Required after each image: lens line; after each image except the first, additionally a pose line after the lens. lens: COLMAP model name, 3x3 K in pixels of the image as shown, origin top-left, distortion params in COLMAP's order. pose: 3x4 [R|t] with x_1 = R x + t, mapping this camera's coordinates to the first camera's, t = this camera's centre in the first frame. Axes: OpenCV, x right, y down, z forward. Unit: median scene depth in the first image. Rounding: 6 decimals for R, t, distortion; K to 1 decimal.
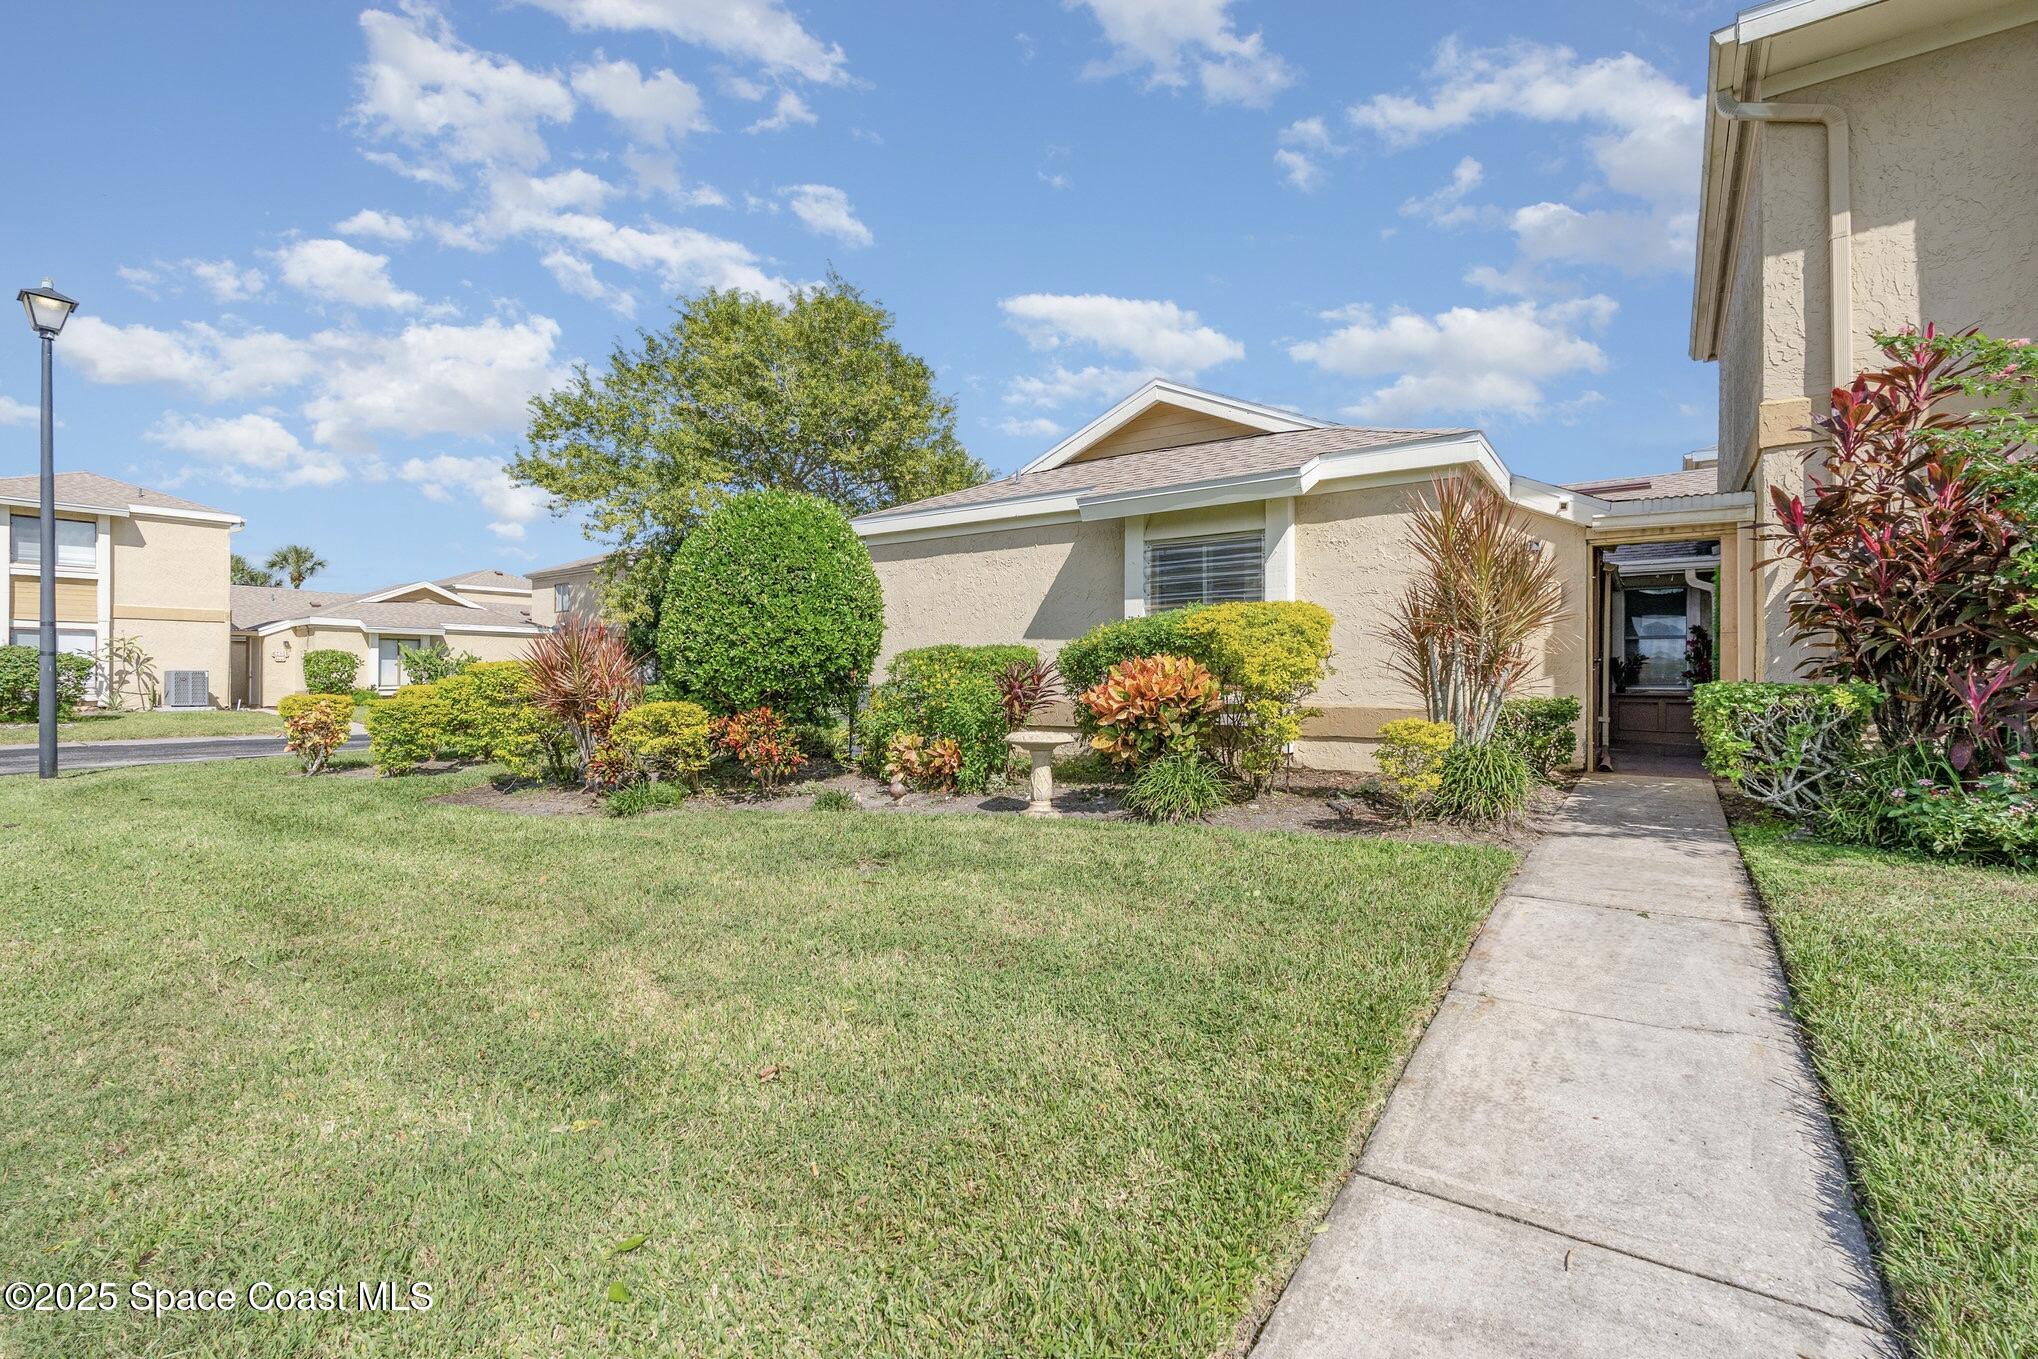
lens RADIAL K [[916.7, 0, 1024.4], [0, 916.7, 685.8], [0, 0, 1]] dist [-0.001167, 0.000055]
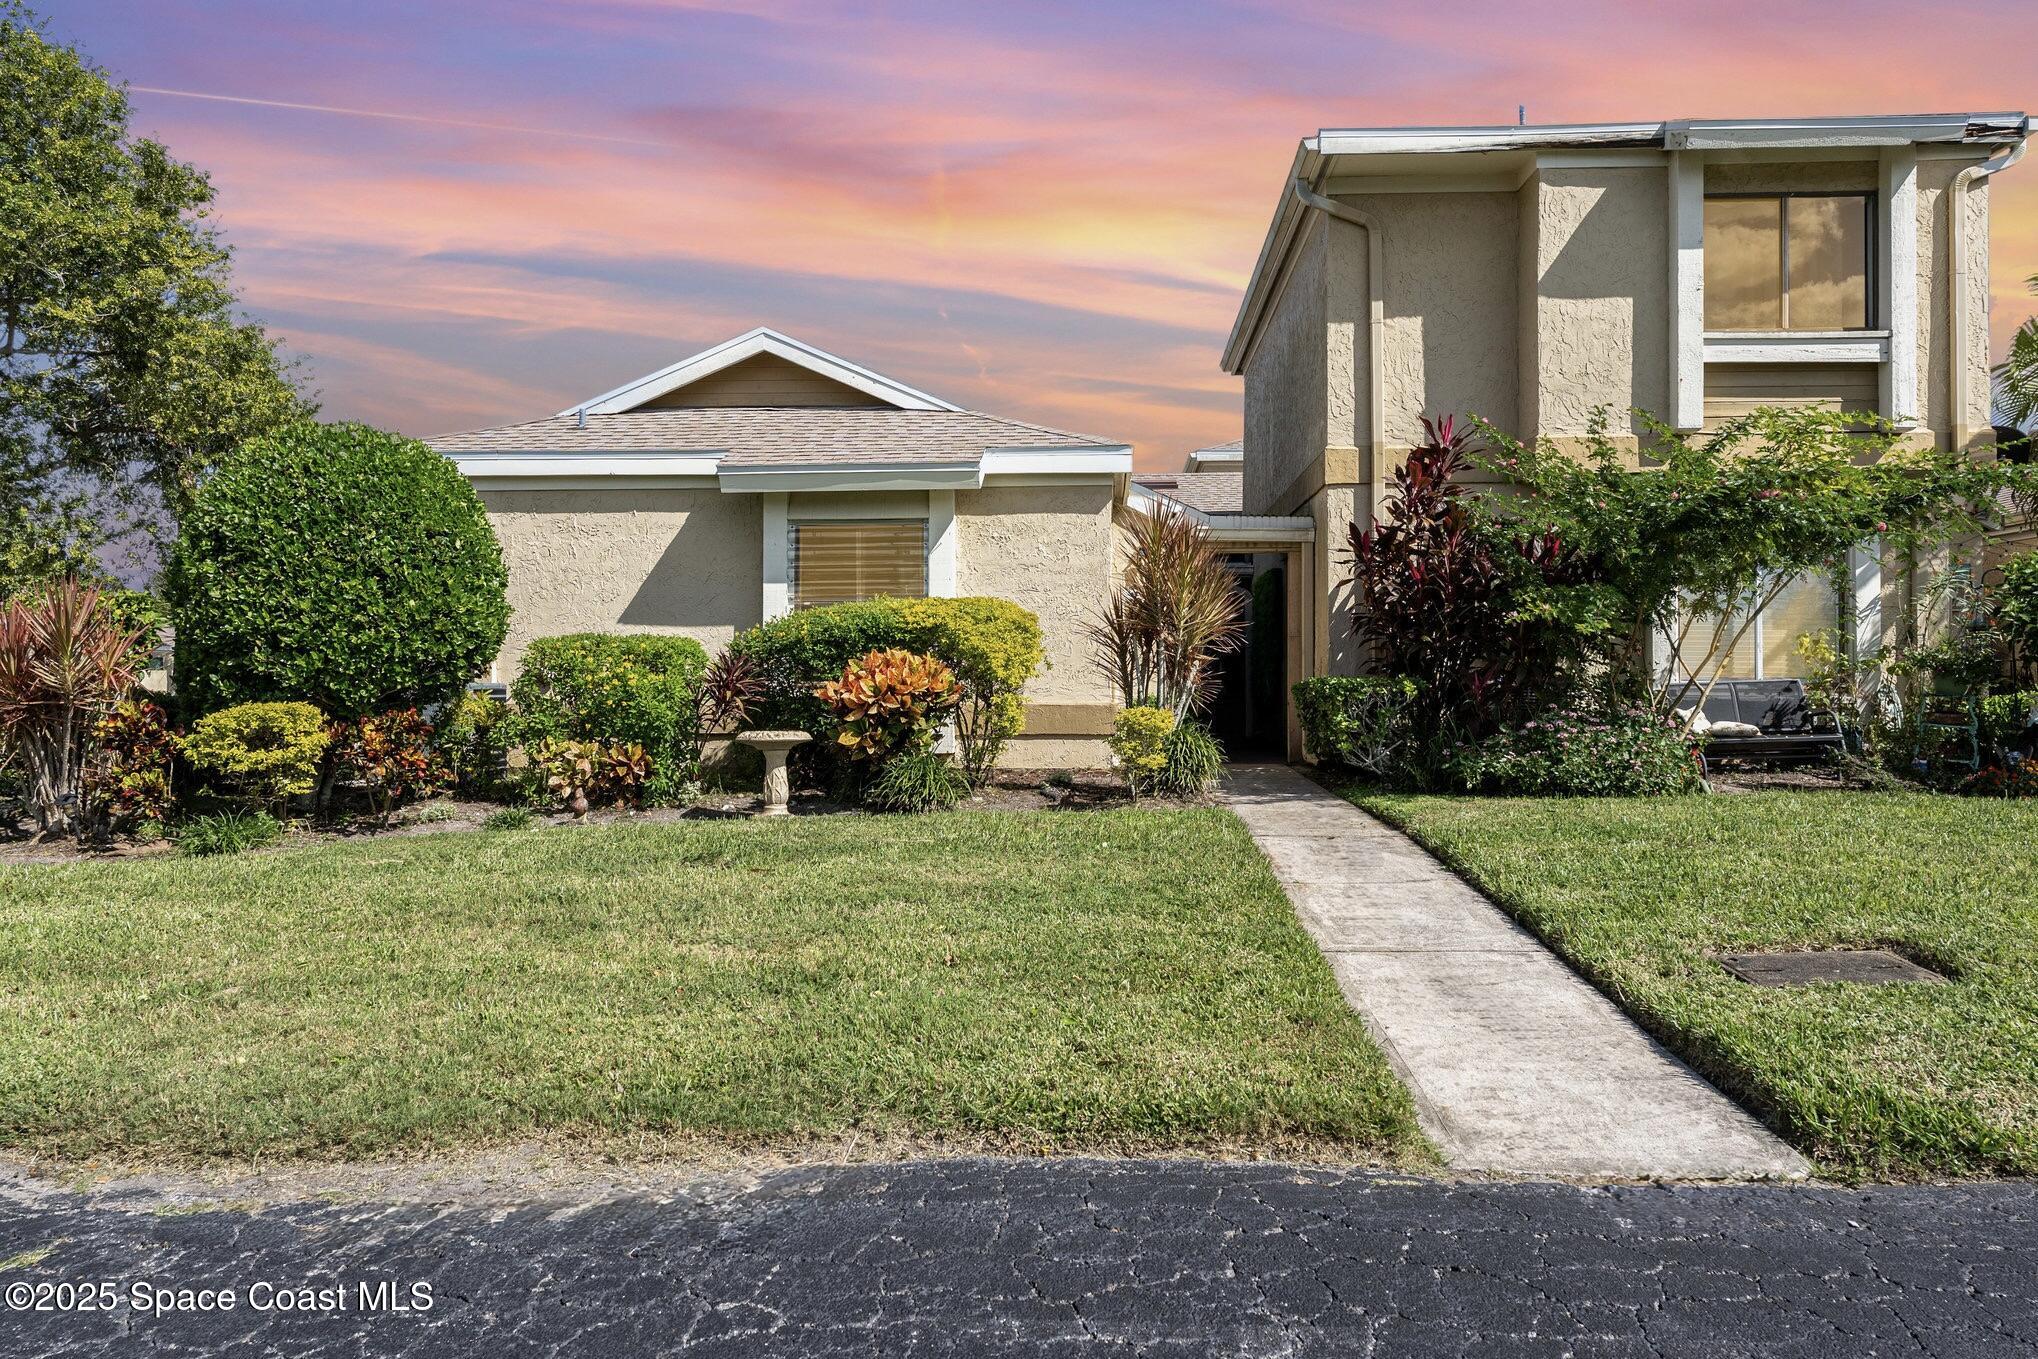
lens RADIAL K [[1369.3, 0, 1023.6], [0, 1369.3, 710.5], [0, 0, 1]] dist [0.018487, -0.065069]
pose [[0.837216, -0.009966, 0.546781, -0.479042], [0.005664, 0.999938, 0.009554, 0.016733], [-0.546842, -0.004901, 0.837221, -0.270792]]
